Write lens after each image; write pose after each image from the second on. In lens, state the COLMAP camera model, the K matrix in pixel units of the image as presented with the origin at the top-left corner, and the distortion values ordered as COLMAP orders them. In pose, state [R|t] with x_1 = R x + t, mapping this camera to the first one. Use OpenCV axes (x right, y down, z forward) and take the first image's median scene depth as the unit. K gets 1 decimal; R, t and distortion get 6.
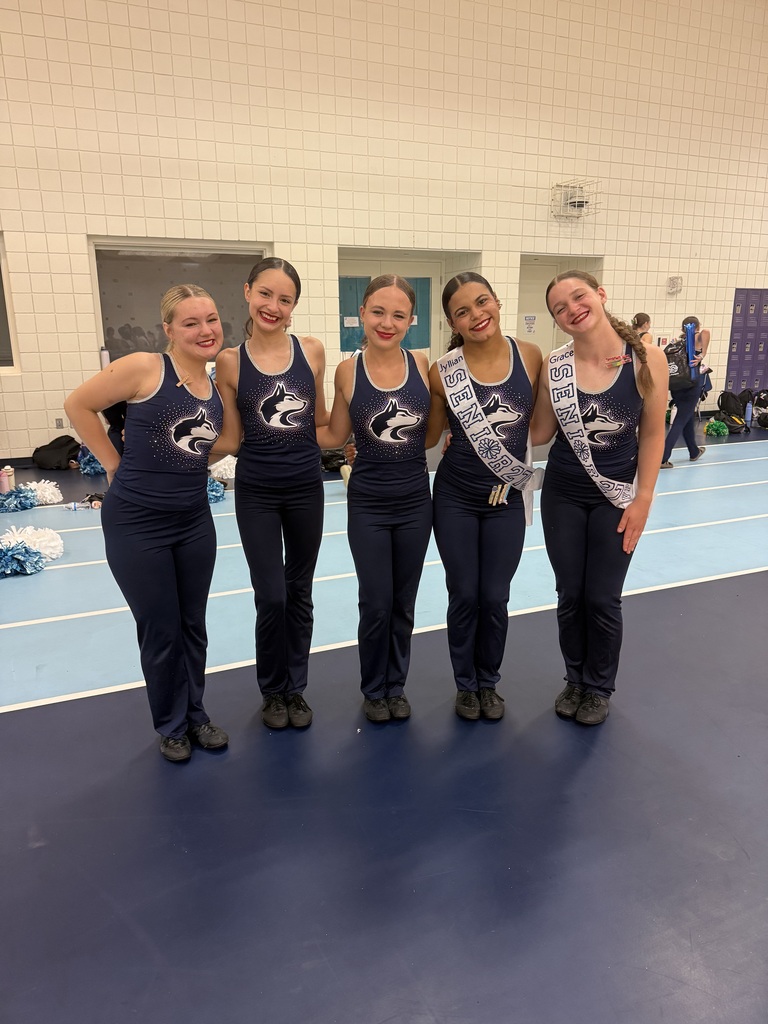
lens RADIAL K [[725.0, 0, 384.0], [0, 725.0, 512.0], [0, 0, 1]] dist [0.005107, -0.008813]
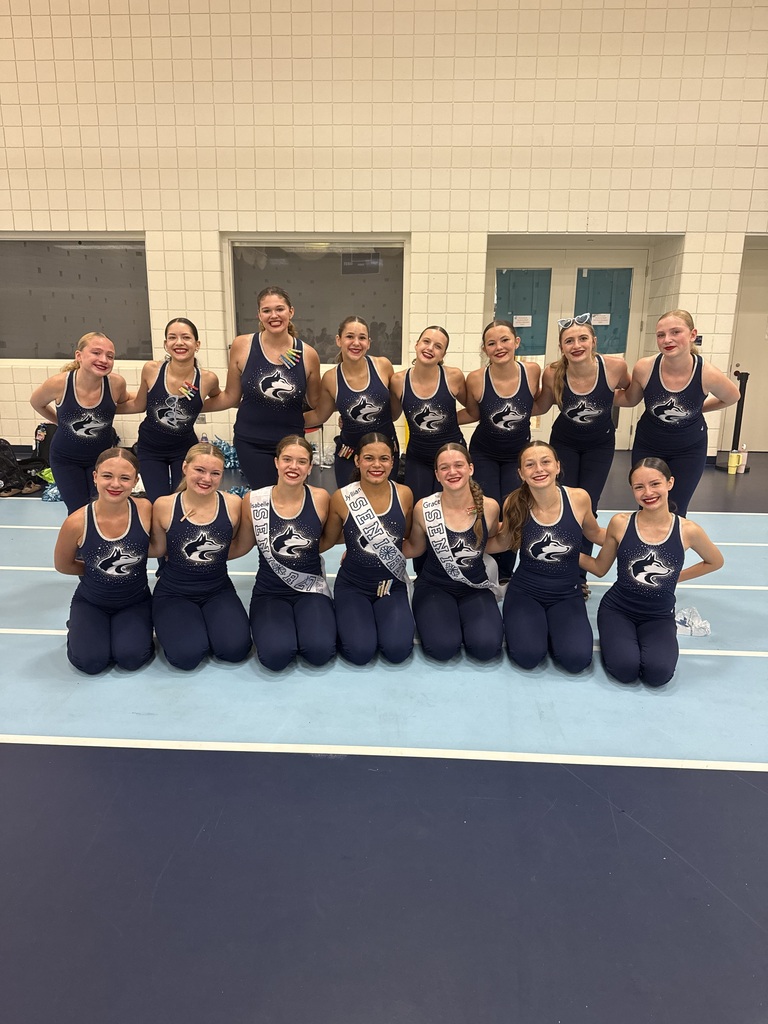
lens RADIAL K [[723.1, 0, 383.2], [0, 723.1, 493.5], [0, 0, 1]] dist [0.003701, -0.001469]
pose [[0.898462, 0.117900, -0.422925, 0.229069], [-0.120204, 0.992520, 0.021327, -0.069036], [0.422276, 0.031676, 0.905914, 0.192778]]
